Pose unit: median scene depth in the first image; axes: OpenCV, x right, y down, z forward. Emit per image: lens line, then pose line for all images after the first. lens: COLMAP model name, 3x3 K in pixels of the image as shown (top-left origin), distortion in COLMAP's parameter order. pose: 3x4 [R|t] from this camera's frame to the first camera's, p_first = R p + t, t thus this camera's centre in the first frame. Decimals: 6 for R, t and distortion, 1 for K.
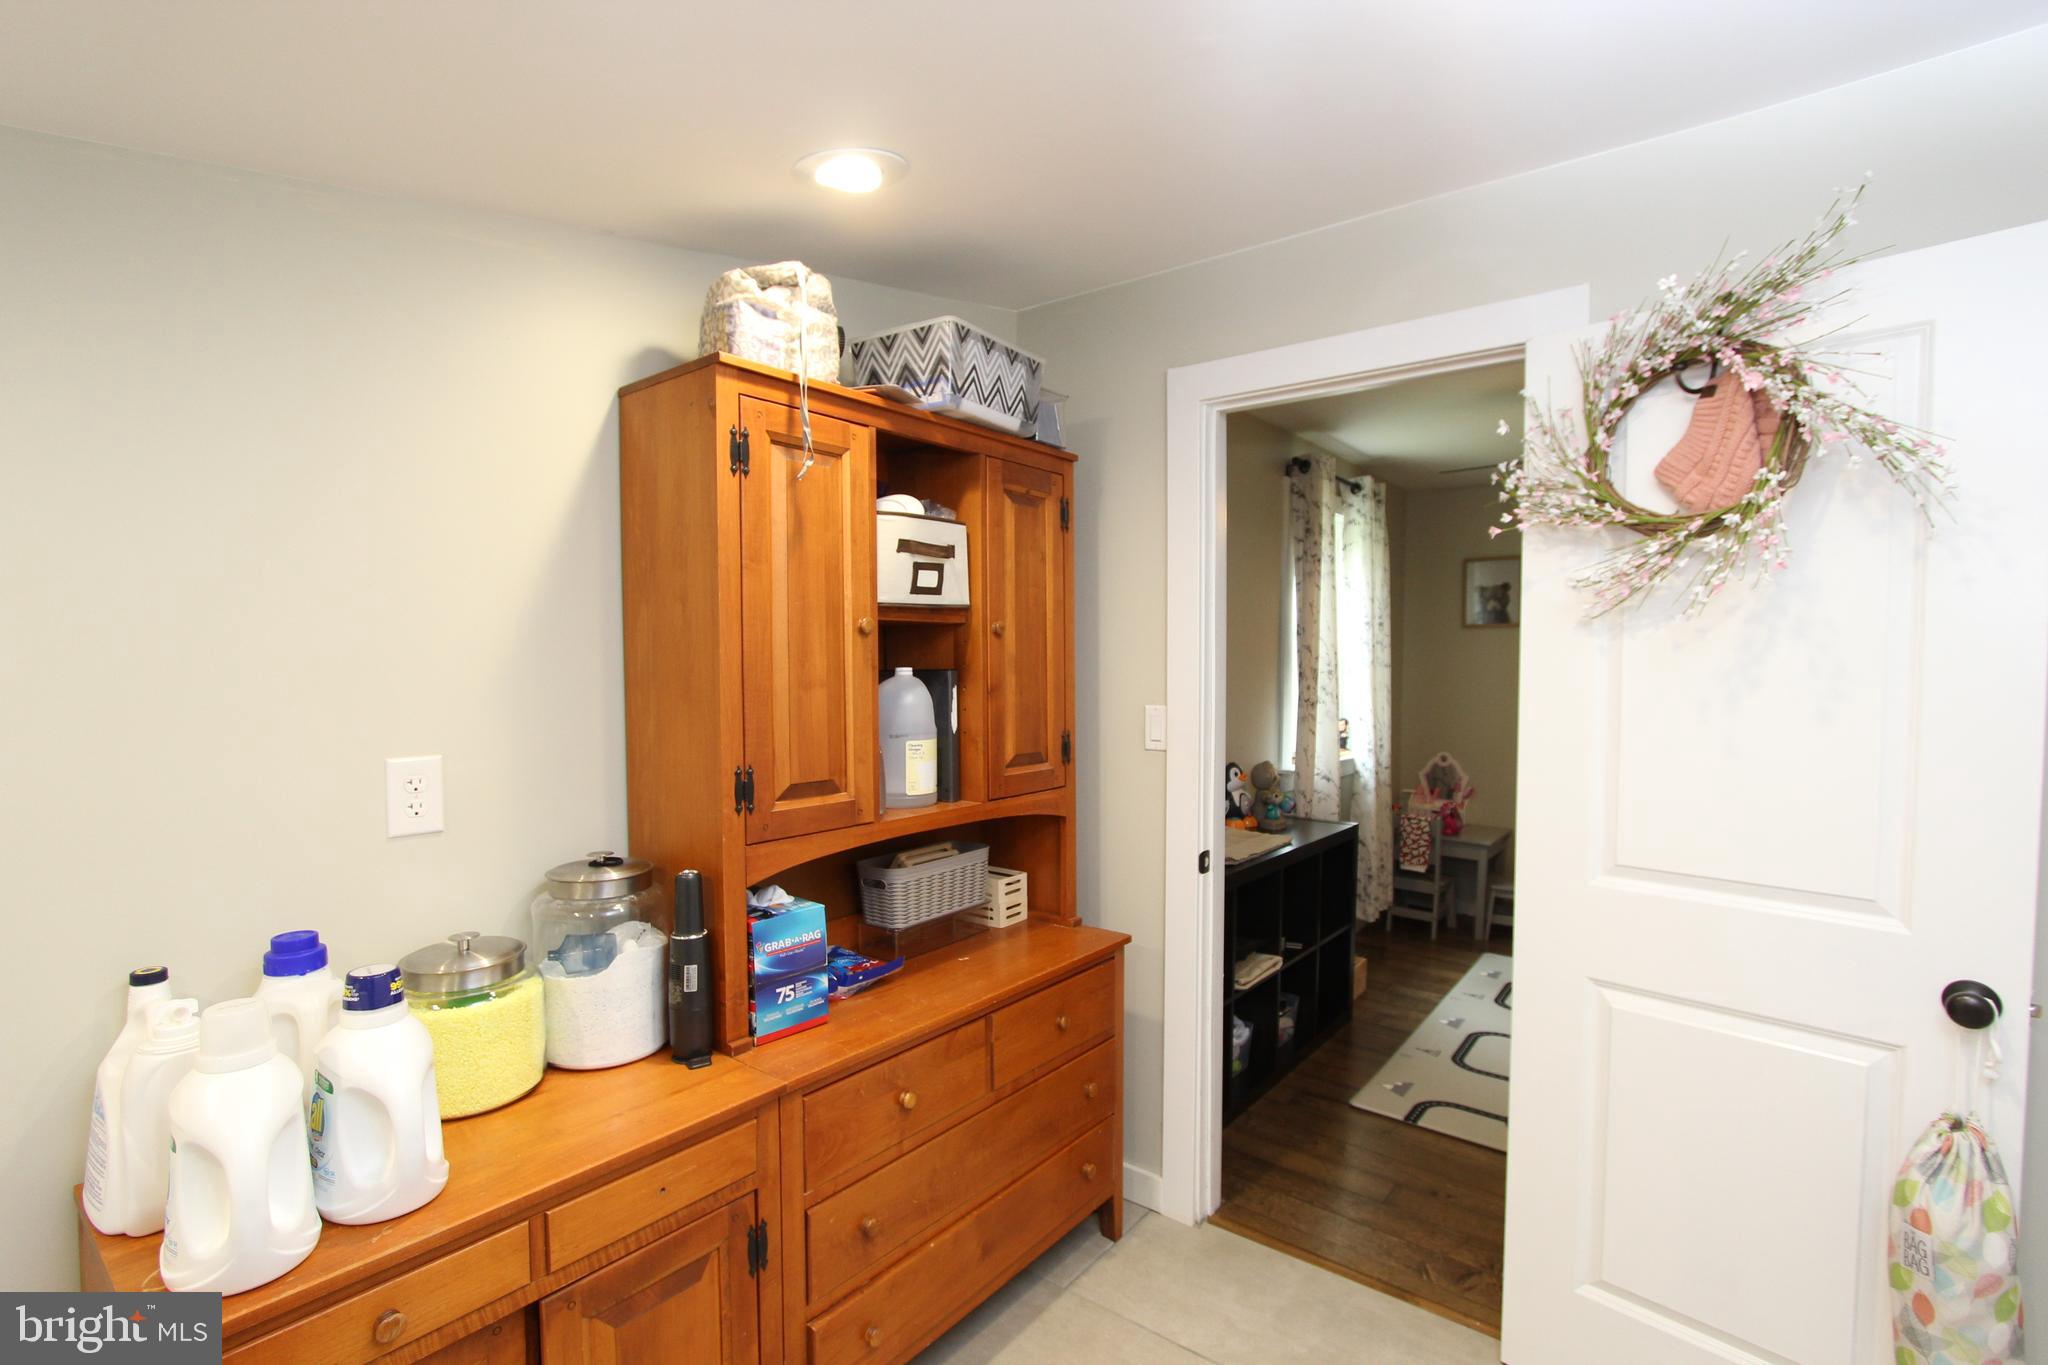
lens RADIAL K [[939.9, 0, 1023.0], [0, 939.9, 693.5], [0, 0, 1]] dist [-0.016626, 0.001619]
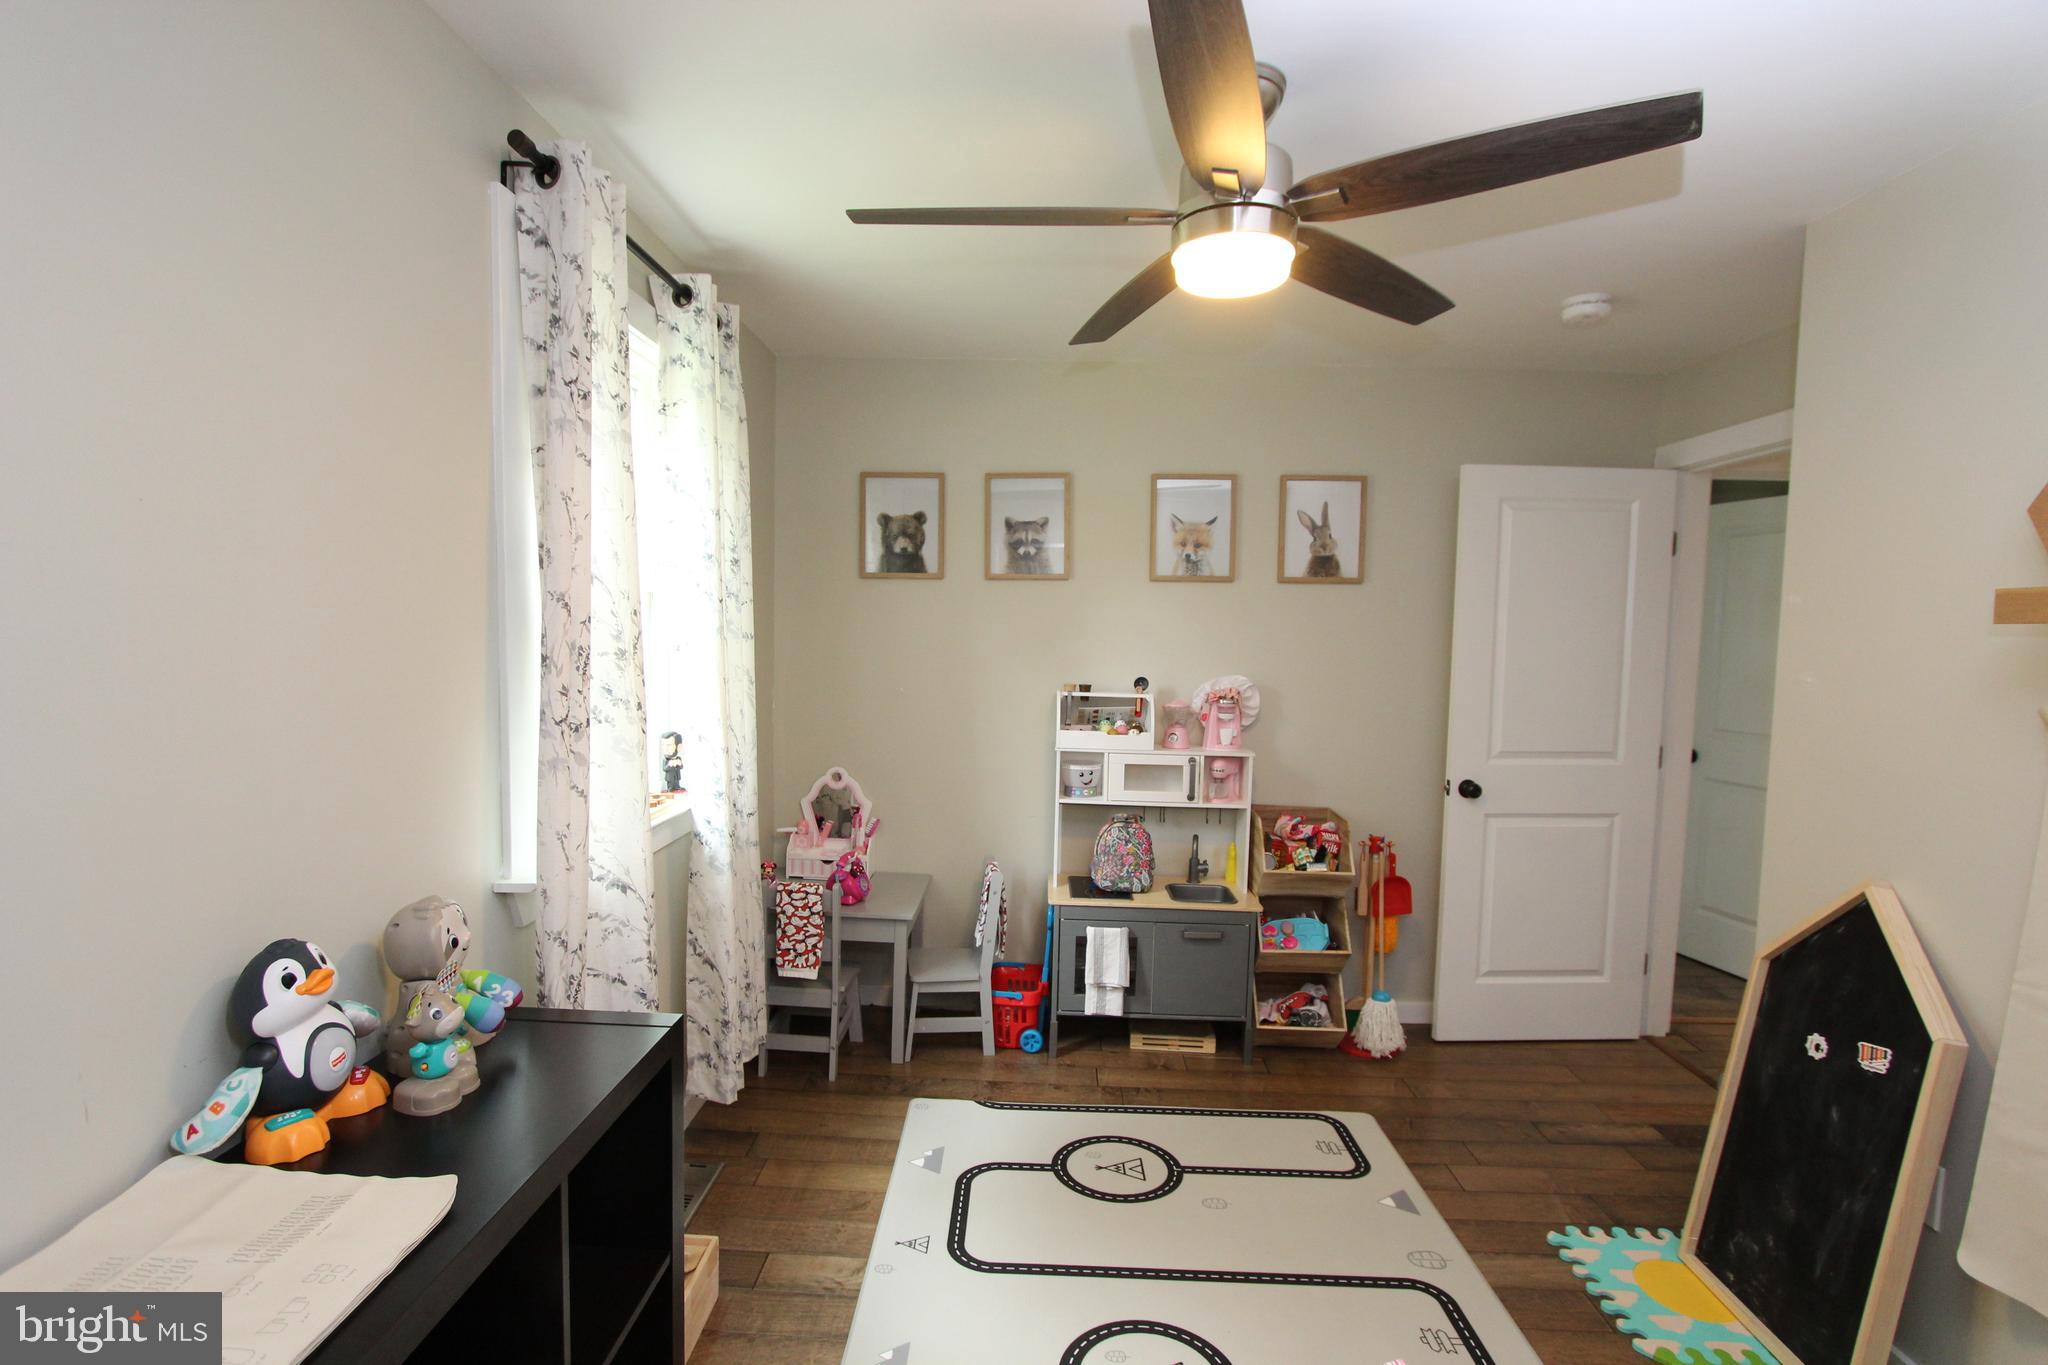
lens RADIAL K [[939.9, 0, 1023.0], [0, 939.9, 693.5], [0, 0, 1]] dist [-0.016626, 0.001619]
pose [[0.799685, -0.032115, 0.599560, 0.185086], [0.007869, 0.999043, 0.043017, -0.018855], [-0.600368, -0.029682, 0.799173, 0.458272]]
